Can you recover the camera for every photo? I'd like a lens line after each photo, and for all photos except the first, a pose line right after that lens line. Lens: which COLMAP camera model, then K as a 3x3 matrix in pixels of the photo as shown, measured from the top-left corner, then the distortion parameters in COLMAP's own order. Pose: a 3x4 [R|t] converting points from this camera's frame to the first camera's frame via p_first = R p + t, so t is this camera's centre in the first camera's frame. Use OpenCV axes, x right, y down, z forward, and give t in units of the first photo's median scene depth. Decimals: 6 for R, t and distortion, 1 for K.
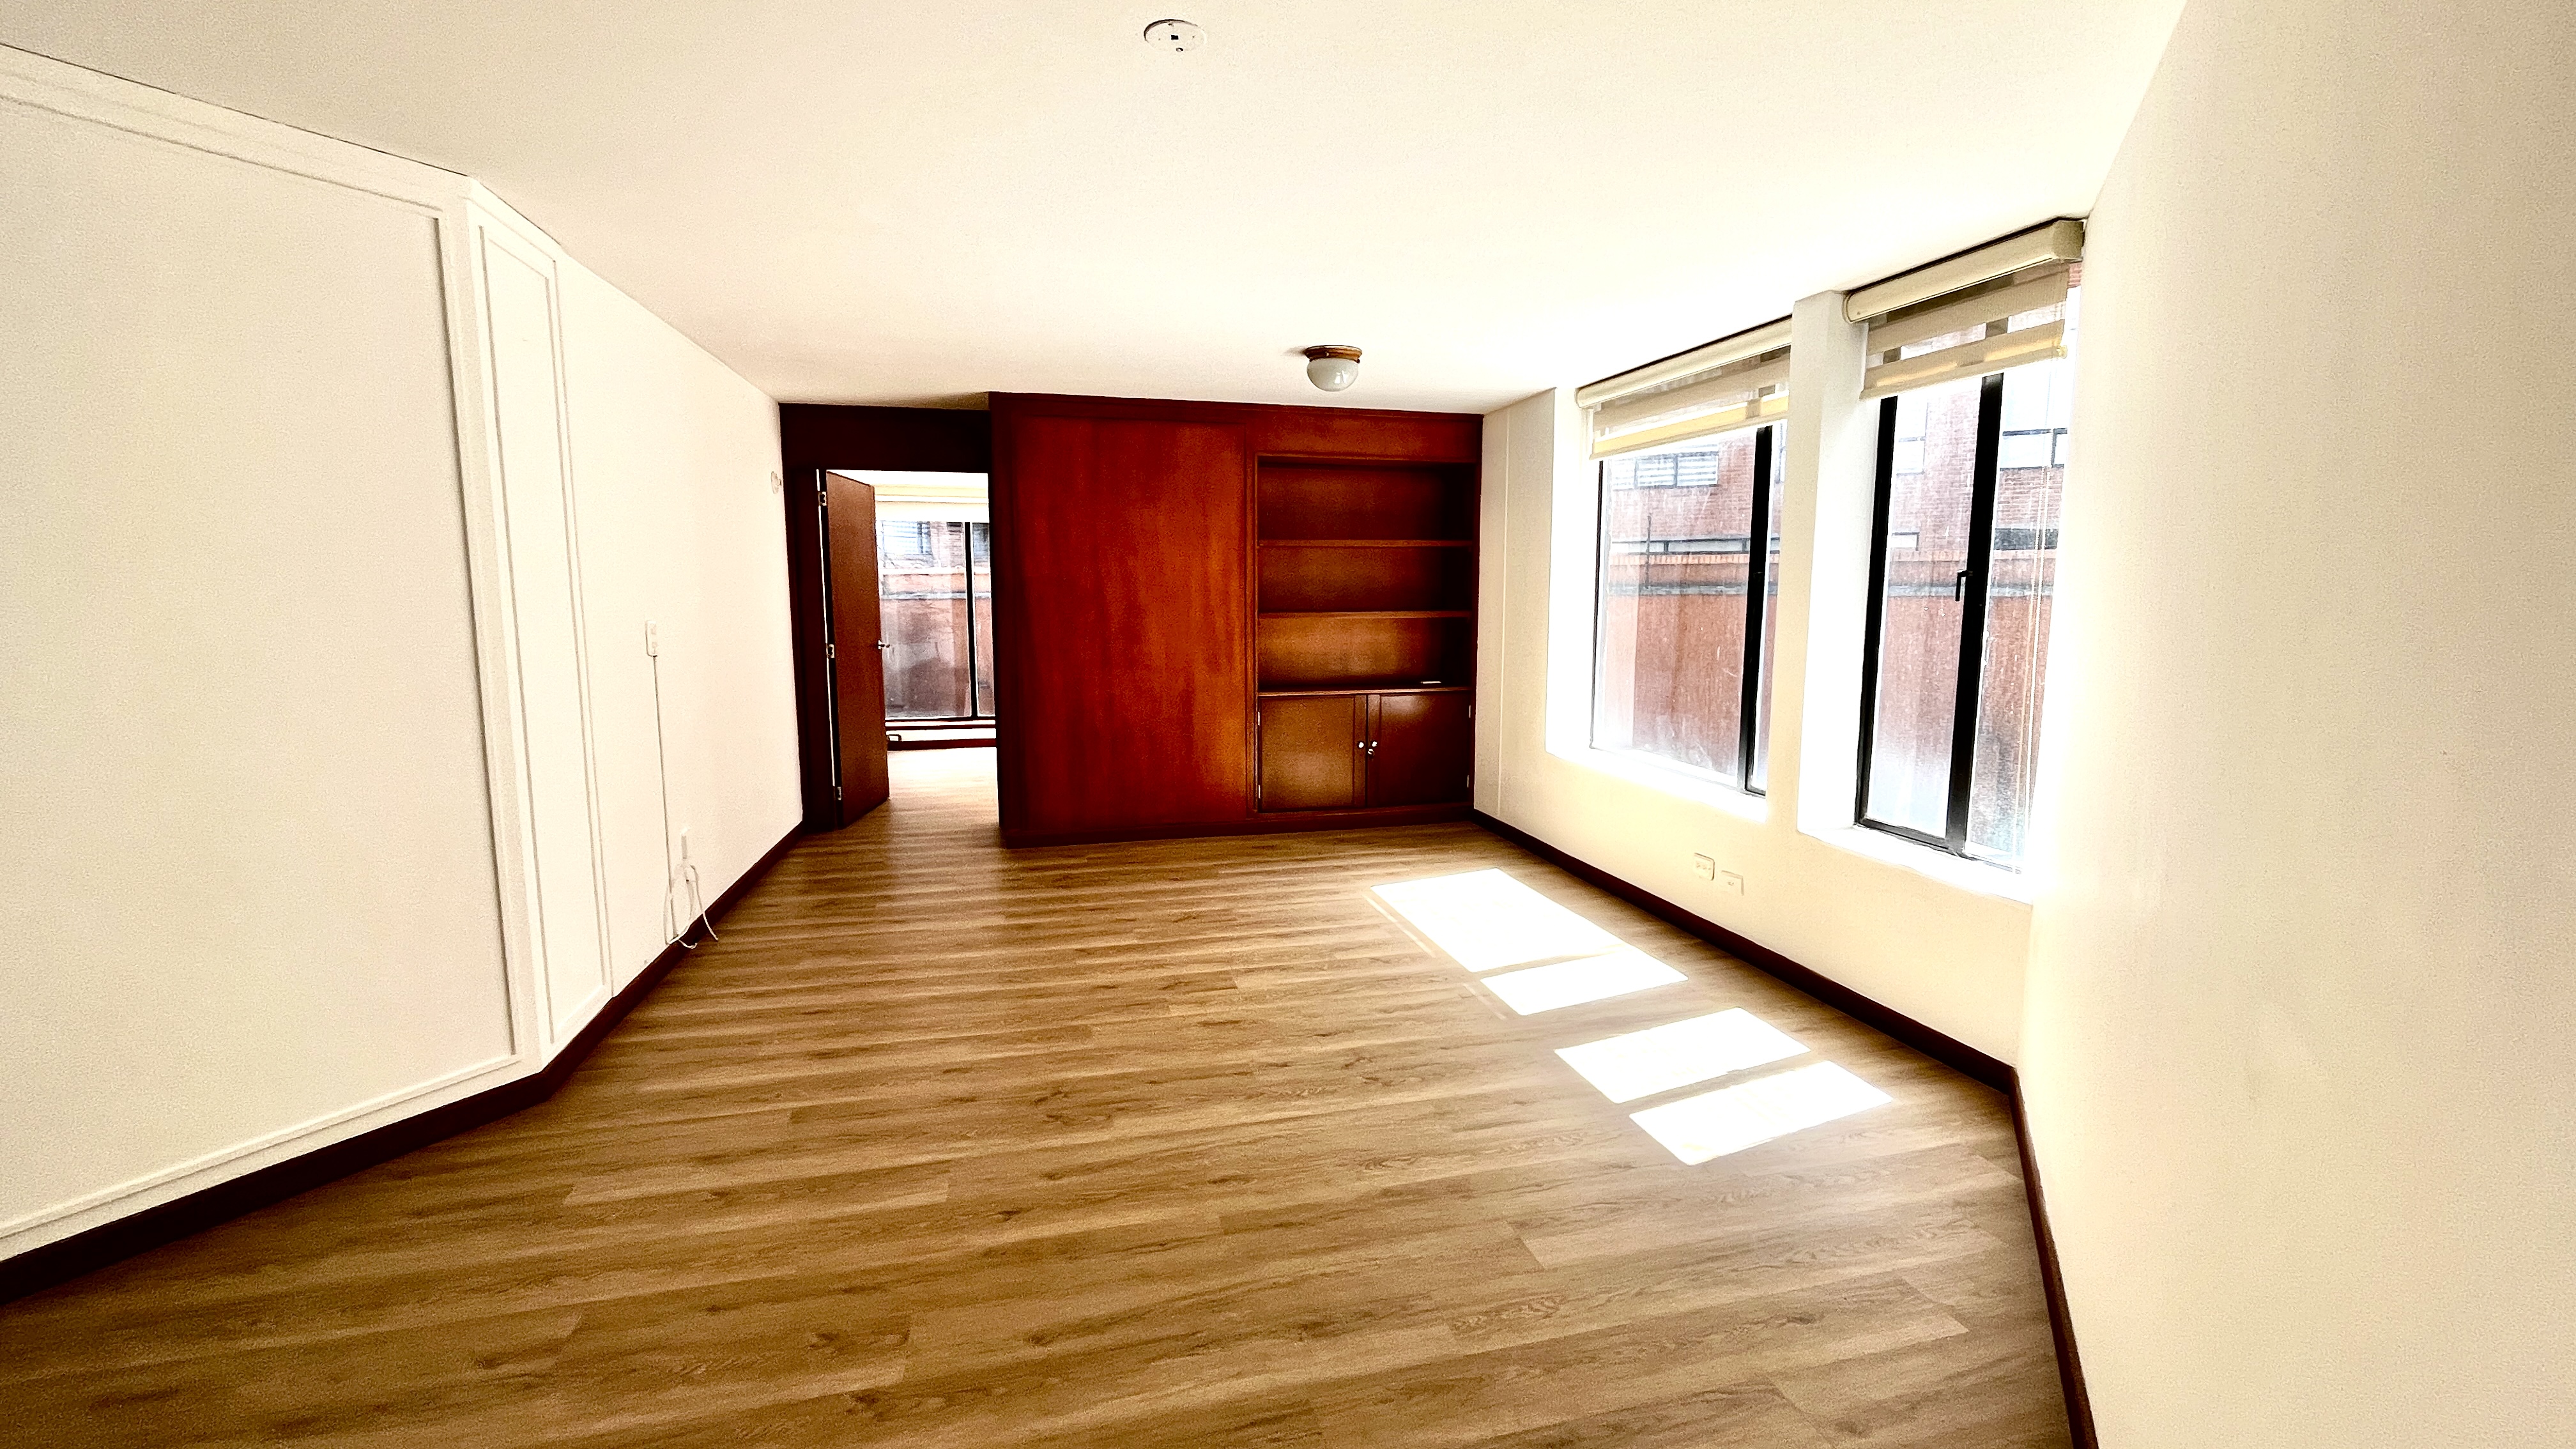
lens RADIAL K [[1050.5, 0, 1291.6], [0, 1050.5, 724.9], [0, 0, 1]] dist [-0.003370, 0.000263]
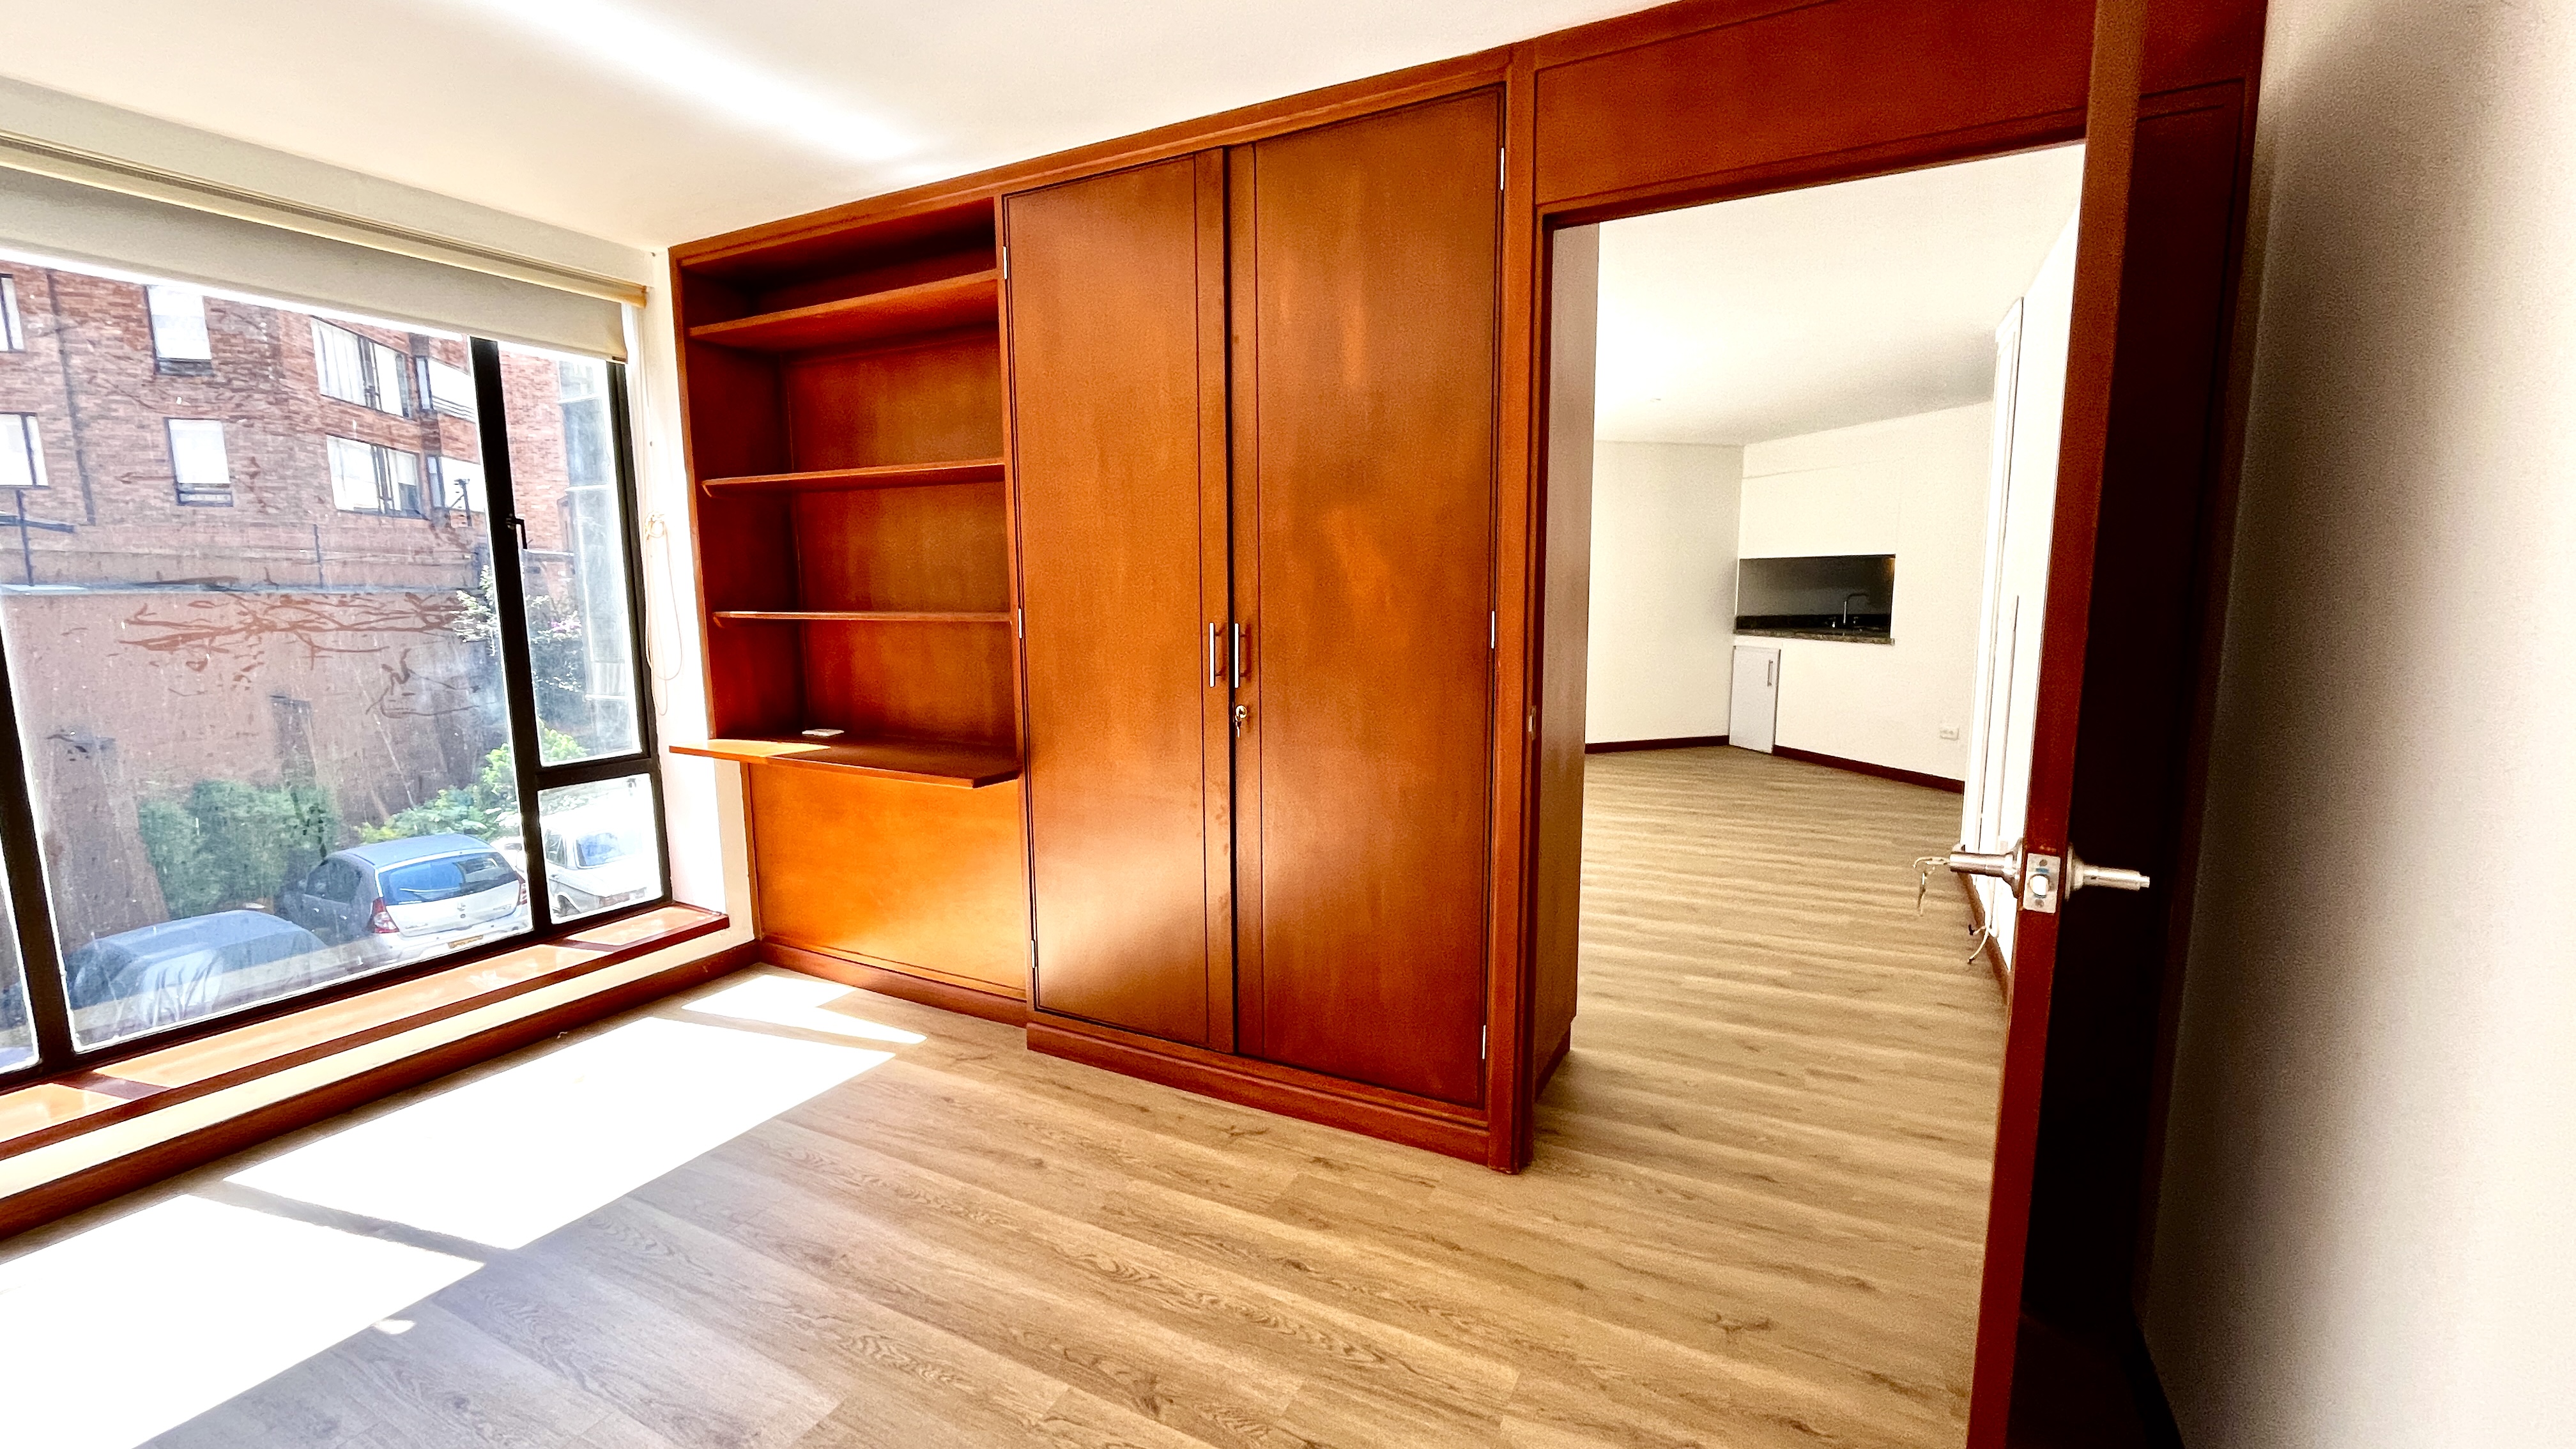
lens RADIAL K [[1050.5, 0, 1291.6], [0, 1050.5, 724.9], [0, 0, 1]] dist [-0.003370, 0.000263]
pose [[-0.749992, -0.084706, 0.656001, -0.705902], [0.089599, 0.969615, 0.227638, -0.247623], [-0.655350, 0.229504, -0.719614, 2.027940]]
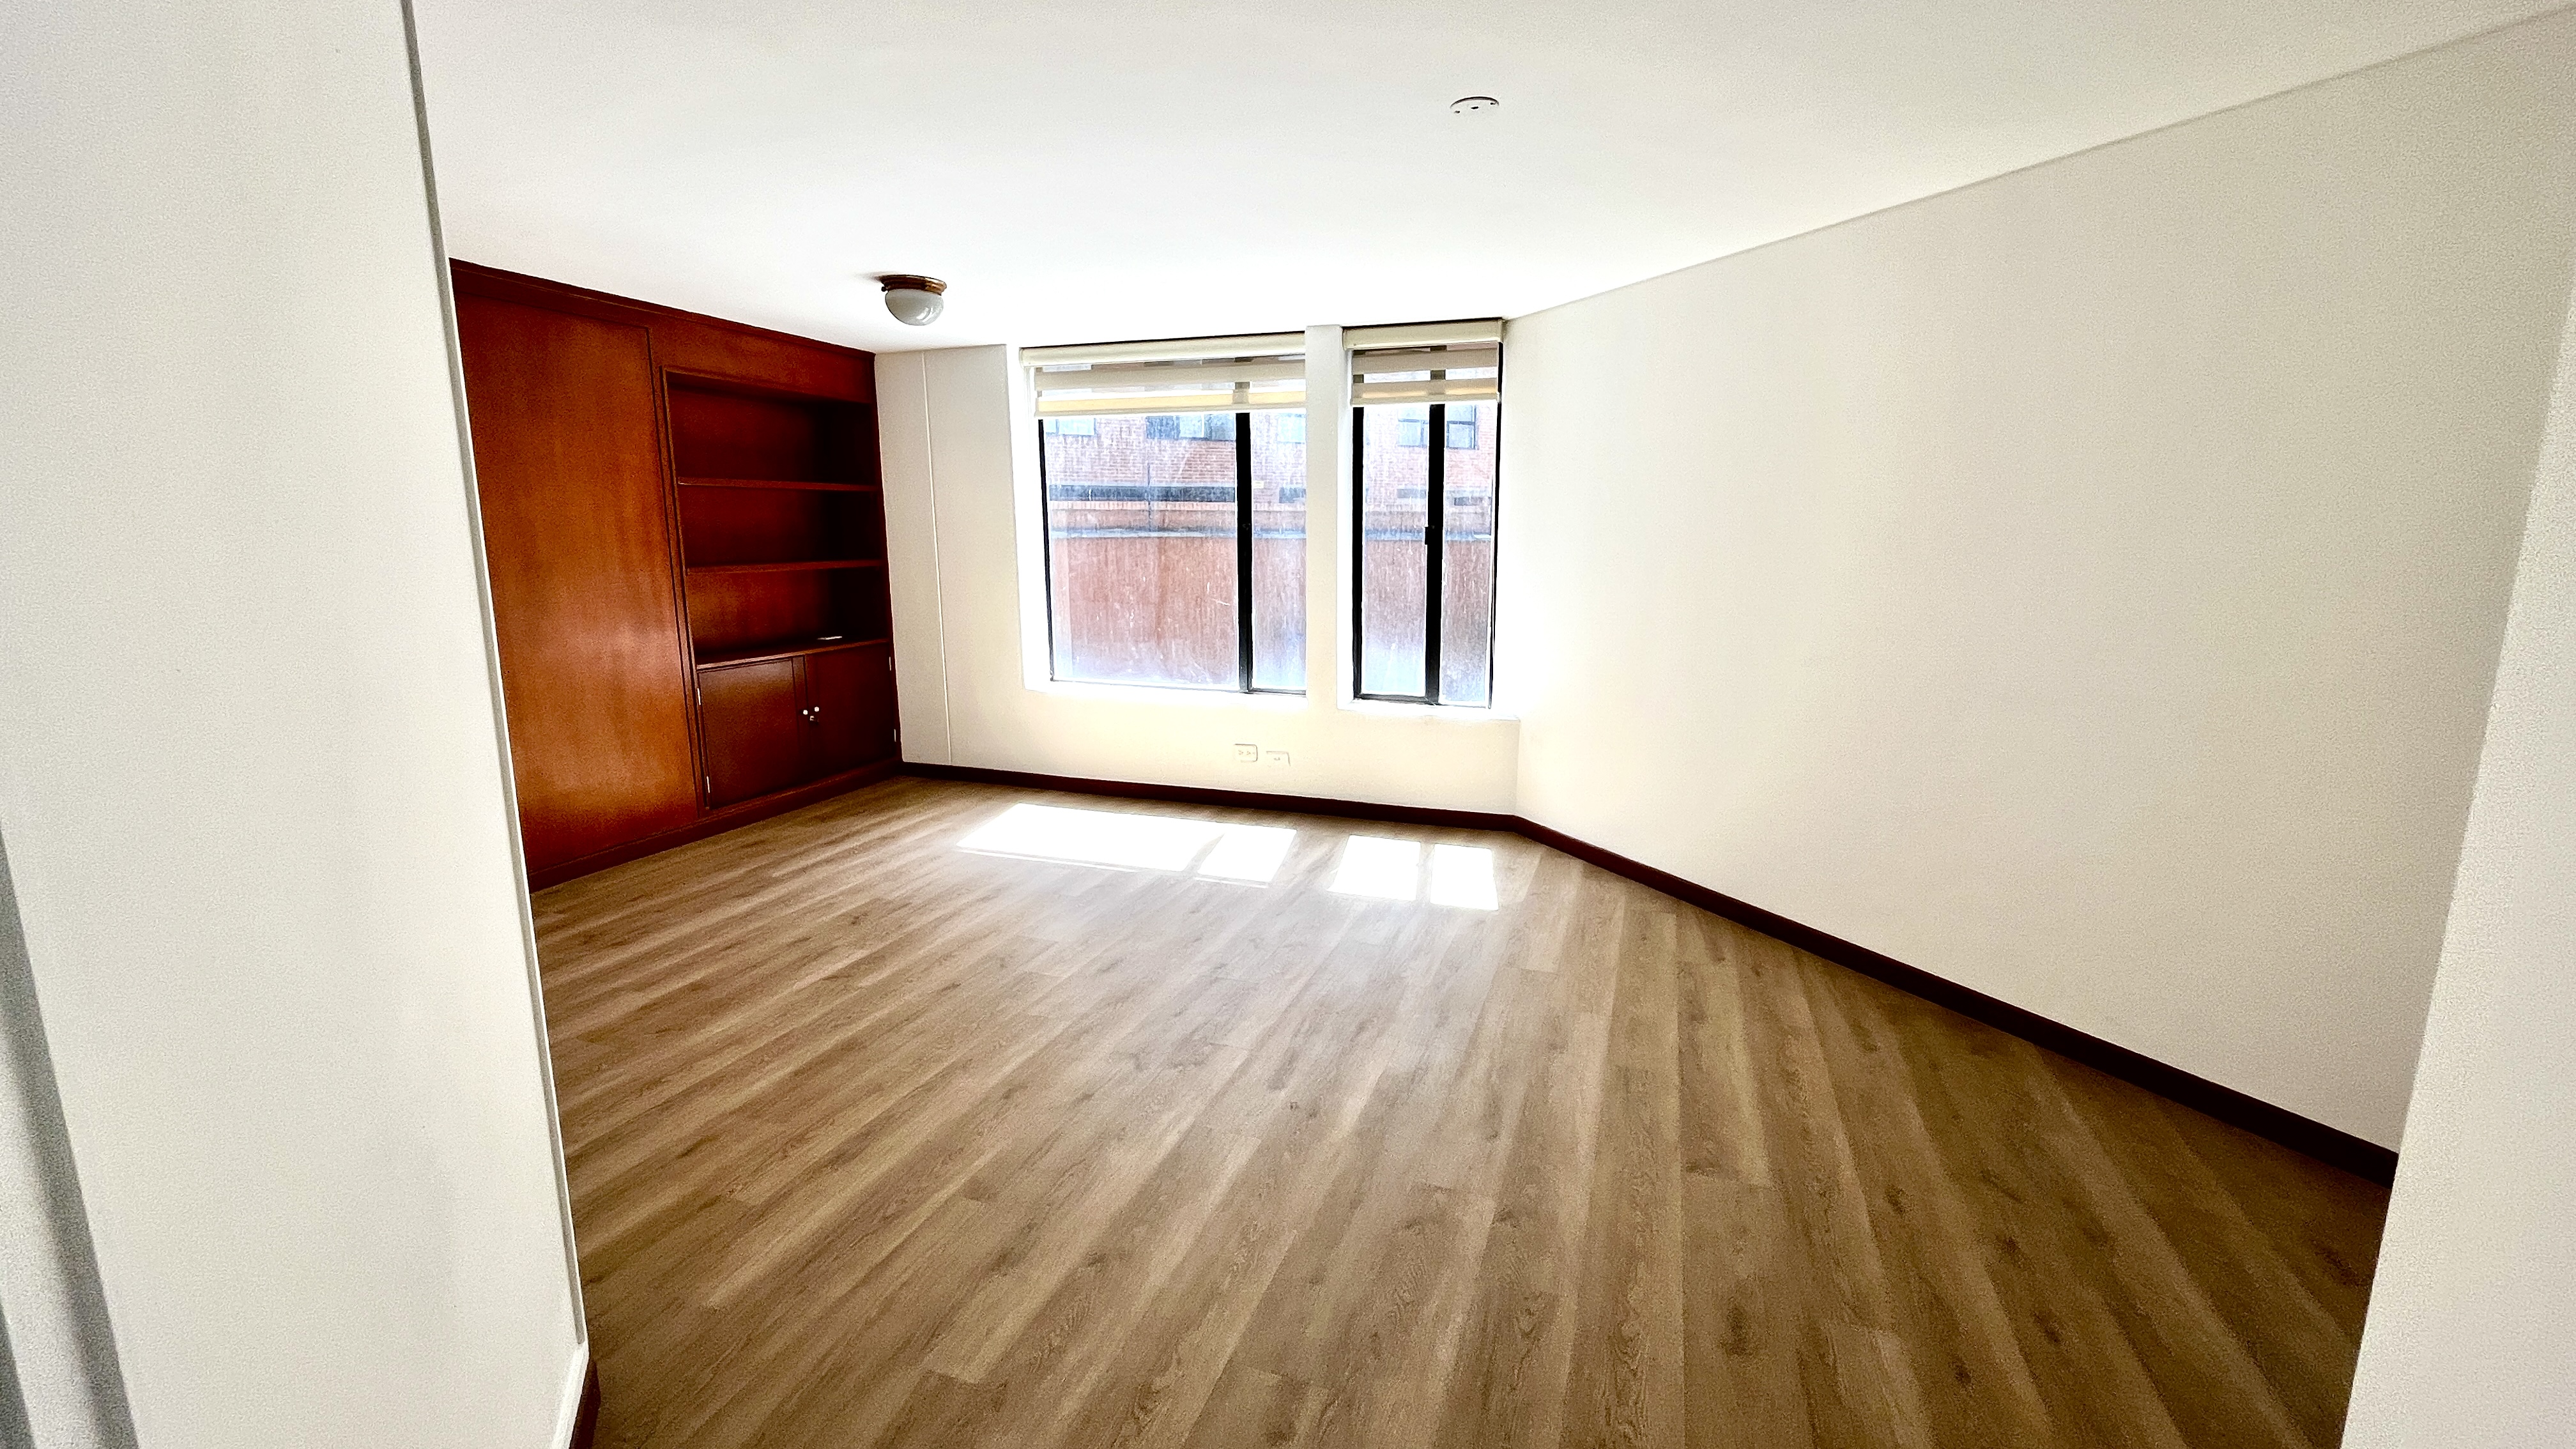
lens RADIAL K [[1050.5, 0, 1291.6], [0, 1050.5, 724.9], [0, 0, 1]] dist [-0.003370, 0.000263]
pose [[0.559370, -0.151017, 0.815045, -0.654910], [0.106220, 0.988217, 0.110203, -0.037422], [-0.822084, 0.024930, 0.568820, 0.223602]]
